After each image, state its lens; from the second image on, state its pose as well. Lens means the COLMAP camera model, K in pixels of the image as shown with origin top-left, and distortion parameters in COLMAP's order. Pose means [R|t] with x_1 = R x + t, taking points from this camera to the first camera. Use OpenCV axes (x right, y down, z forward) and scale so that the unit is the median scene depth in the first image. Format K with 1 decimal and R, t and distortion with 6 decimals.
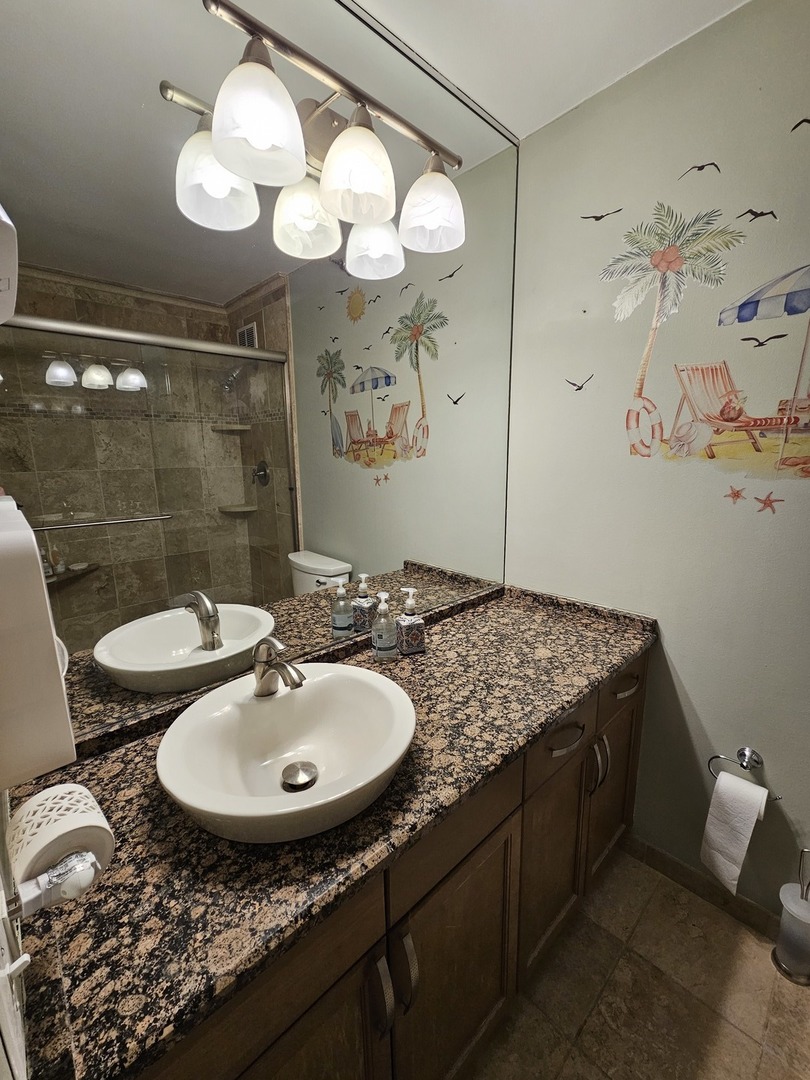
lens RADIAL K [[440.5, 0, 402.3], [0, 440.5, 541.6], [0, 0, 1]] dist [-0.002625, 0.000675]
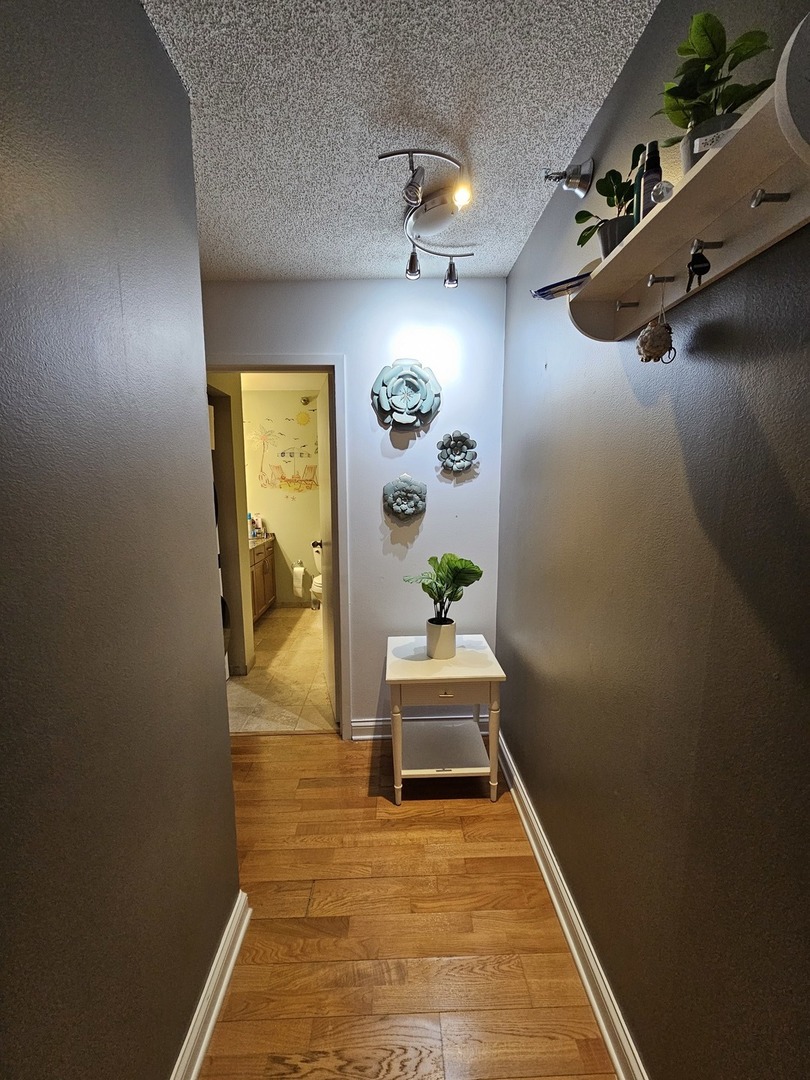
lens RADIAL K [[440.5, 0, 405.3], [0, 440.5, 540.8], [0, 0, 1]] dist [-0.002625, 0.000675]
pose [[0.663483, -0.085858, 0.743249, -1.586978], [0.145031, 0.989311, -0.015183, 0.515337], [-0.734000, 0.117868, 0.668843, -2.491364]]
